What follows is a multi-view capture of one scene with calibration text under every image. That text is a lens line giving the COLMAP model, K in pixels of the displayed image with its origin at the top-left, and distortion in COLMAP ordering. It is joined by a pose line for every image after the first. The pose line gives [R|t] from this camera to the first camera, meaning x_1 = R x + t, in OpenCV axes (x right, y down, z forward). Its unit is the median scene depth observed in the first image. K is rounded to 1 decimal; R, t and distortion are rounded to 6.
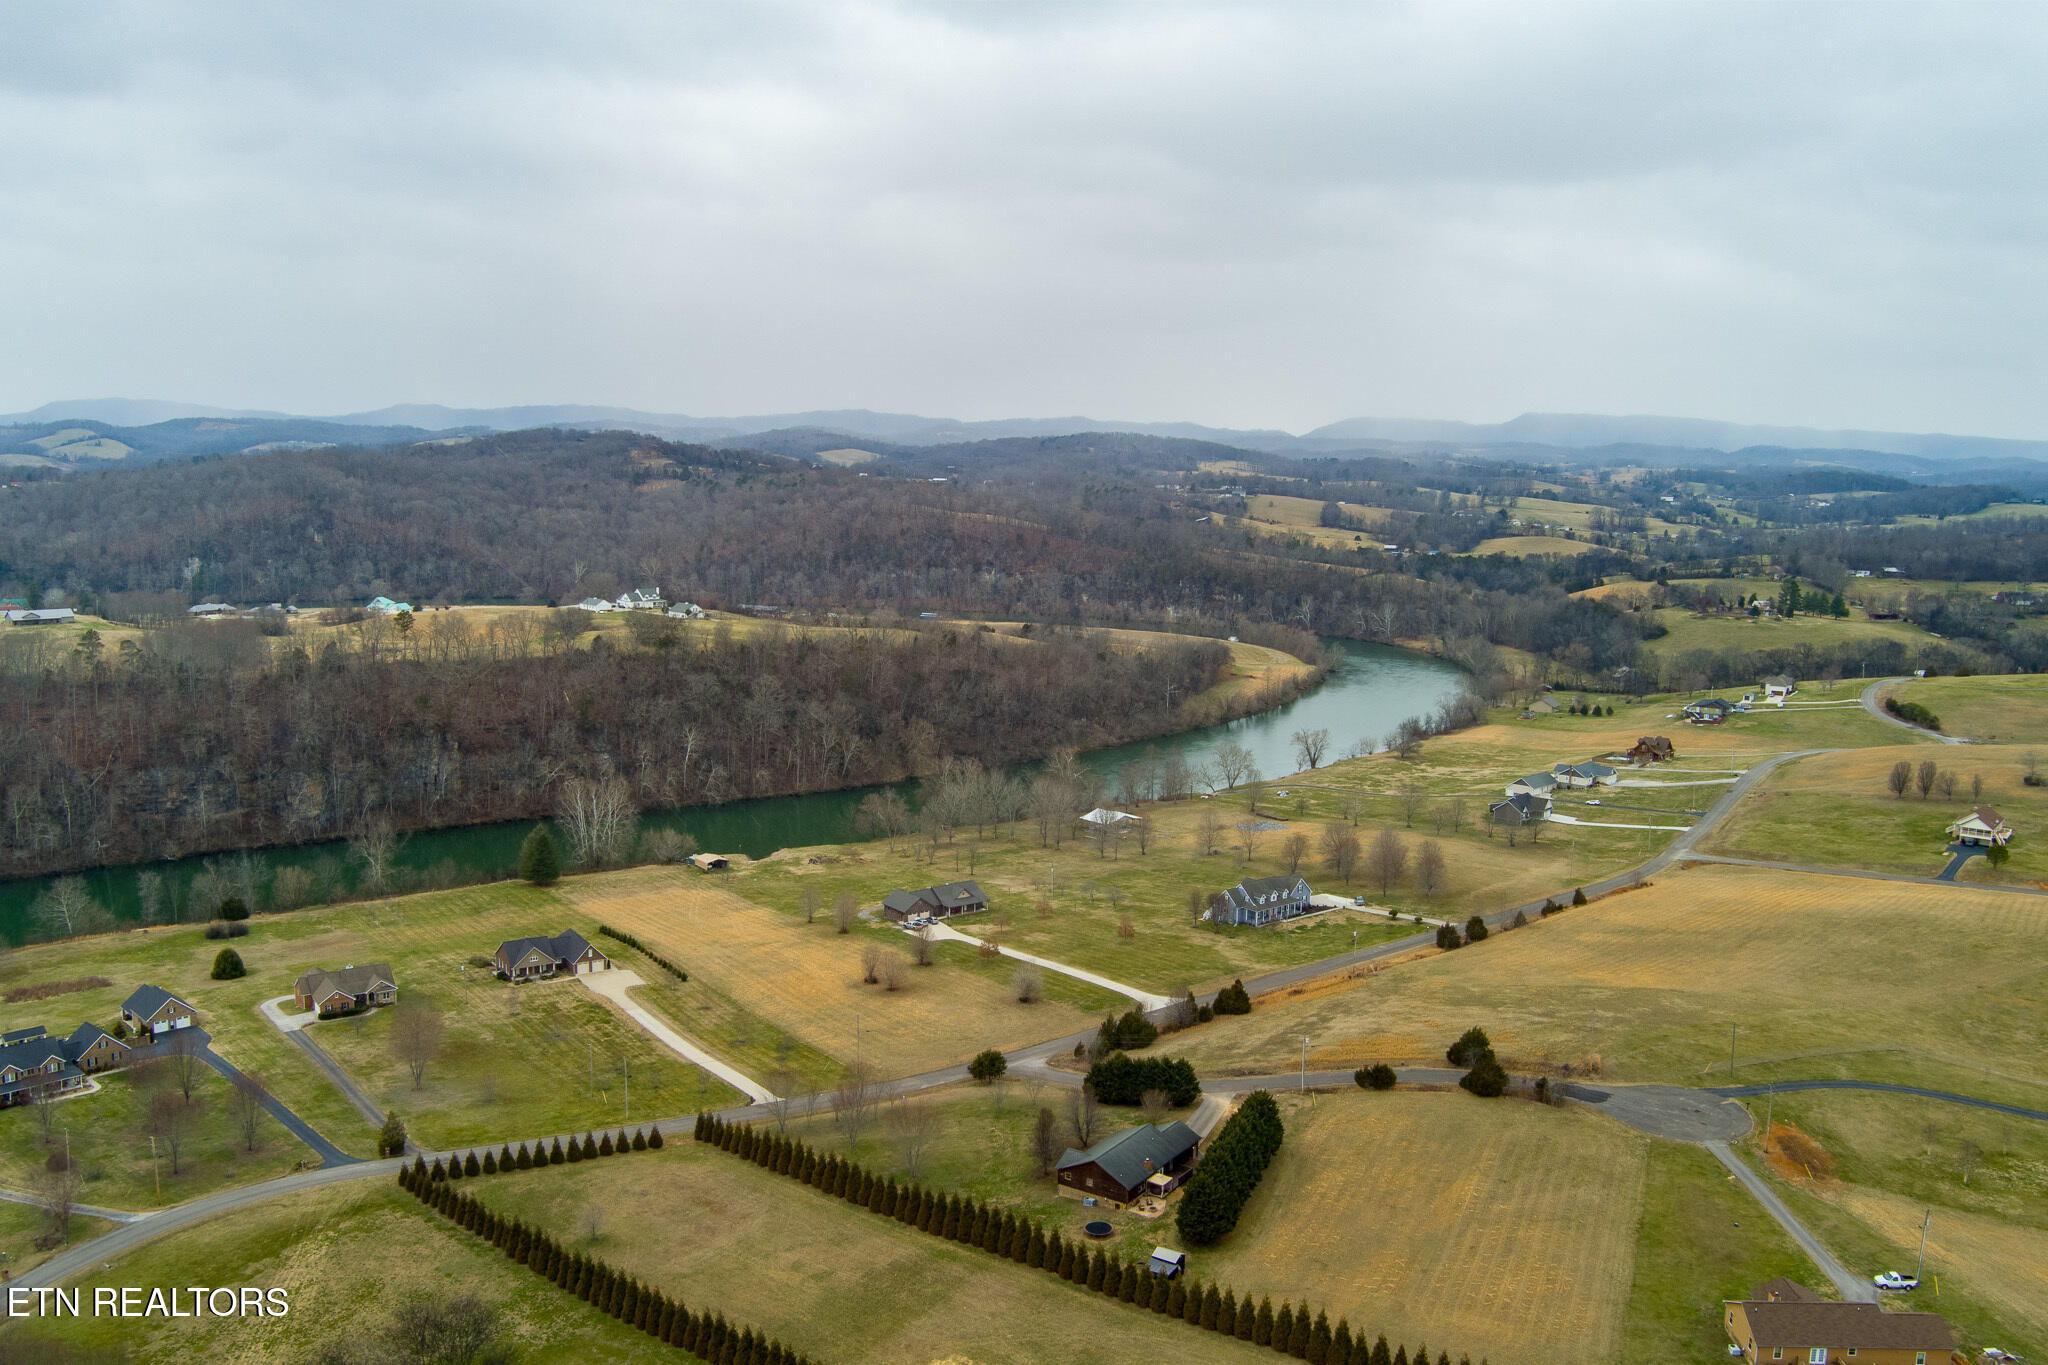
lens RADIAL K [[1648.3, 0, 1024.0], [0, 1648.3, 682.5], [0, 0, 1]] dist [-0.070984, 0.000834]
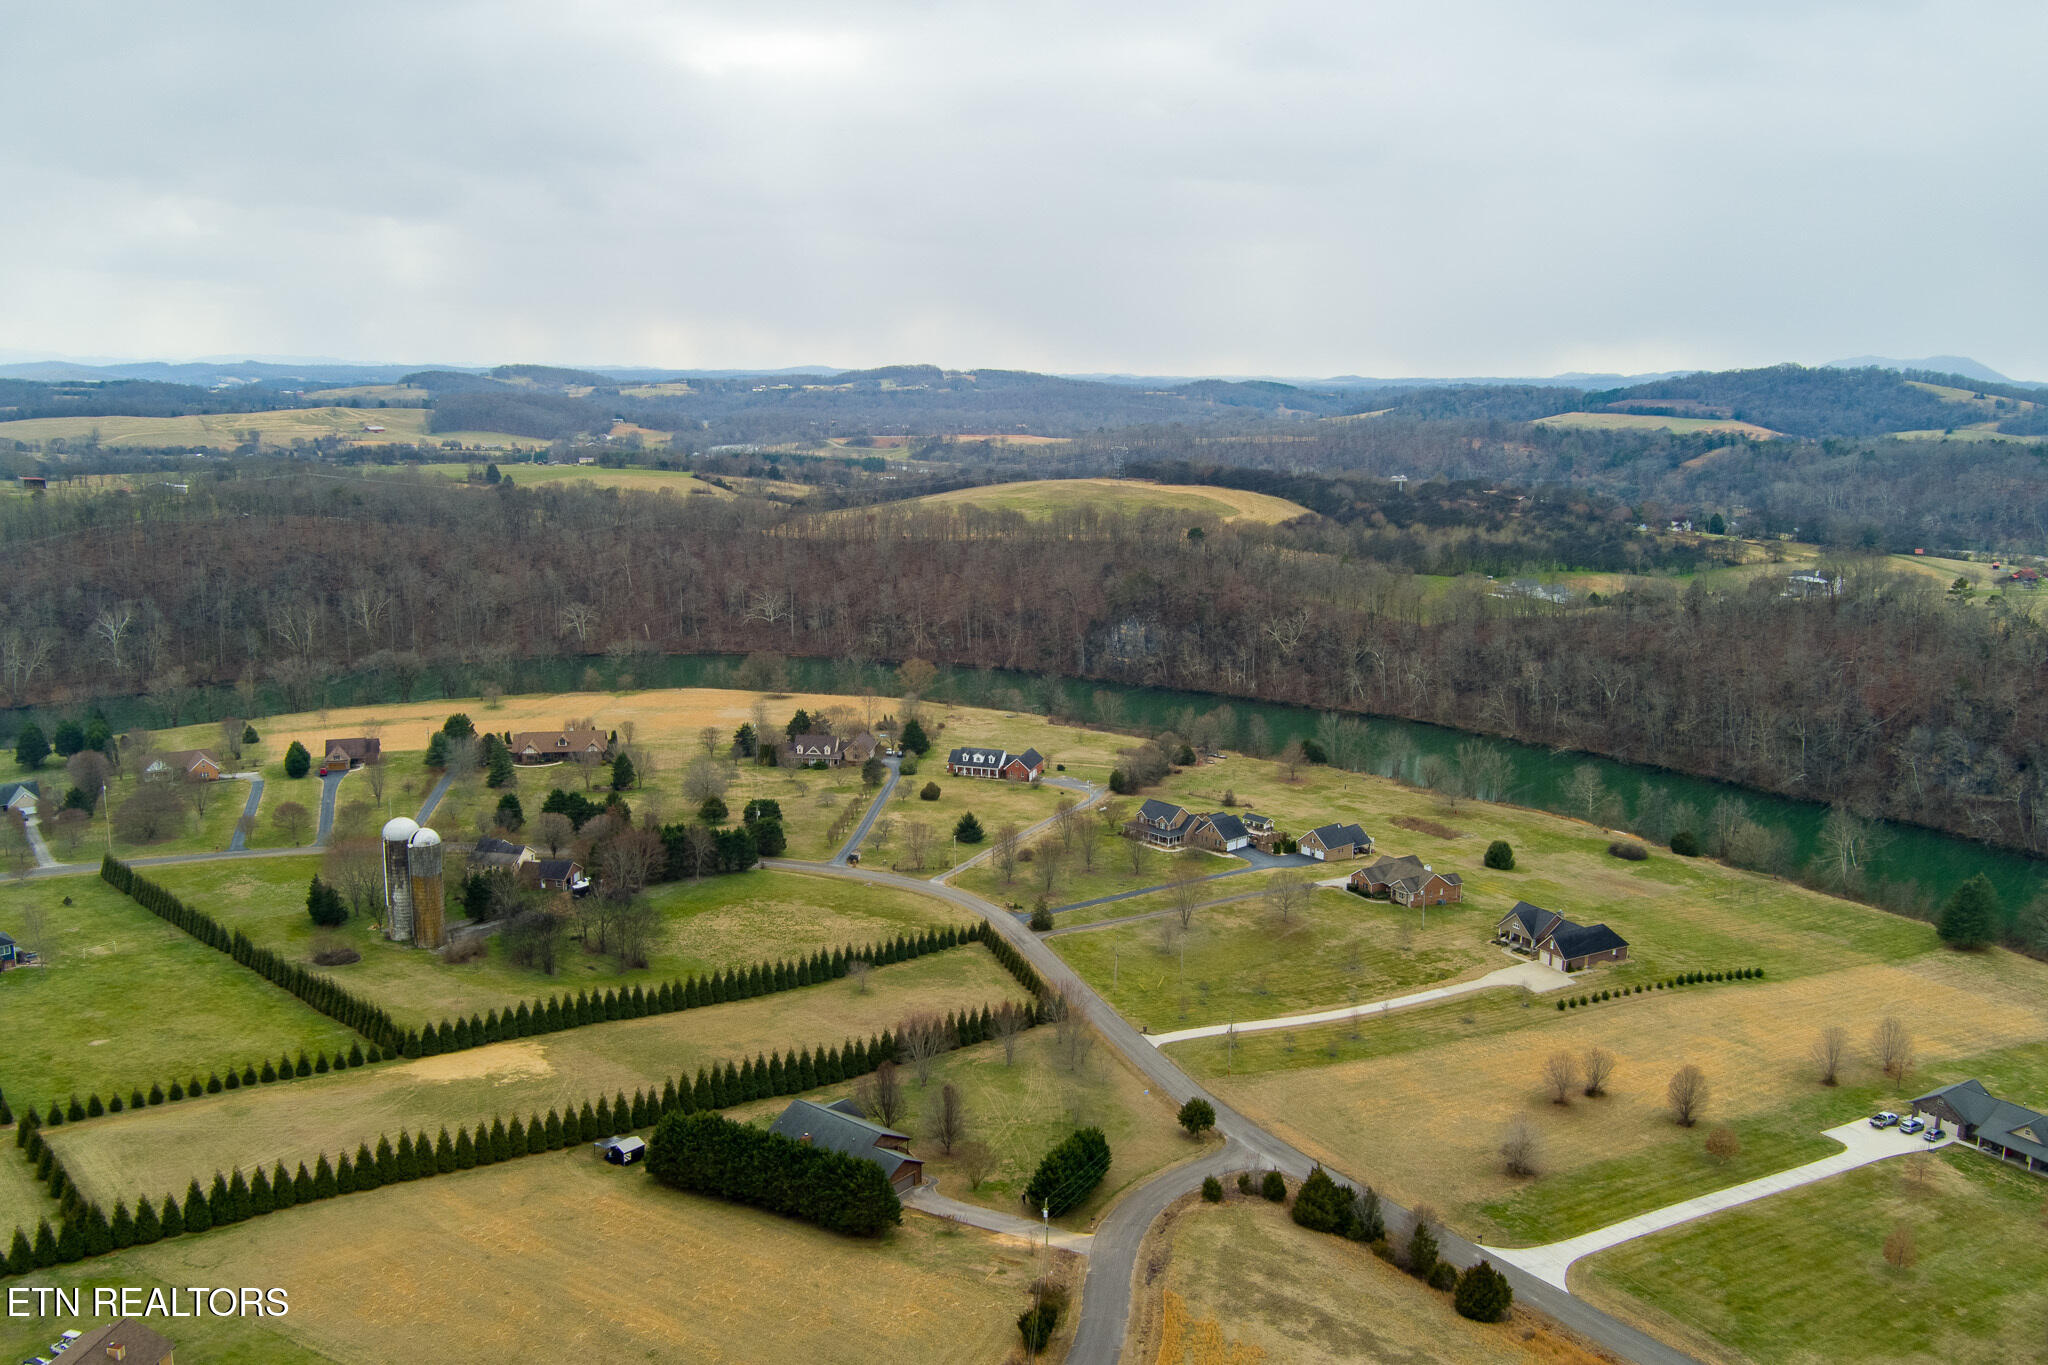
lens RADIAL K [[1648.3, 0, 1024.0], [0, 1648.3, 682.5], [0, 0, 1]] dist [-0.070984, 0.000834]
pose [[-0.091480, 0.164246, -0.982168, 0.603806], [-0.141398, 0.974168, 0.176078, -0.088052], [0.985717, 0.154984, -0.065892, 0.746165]]
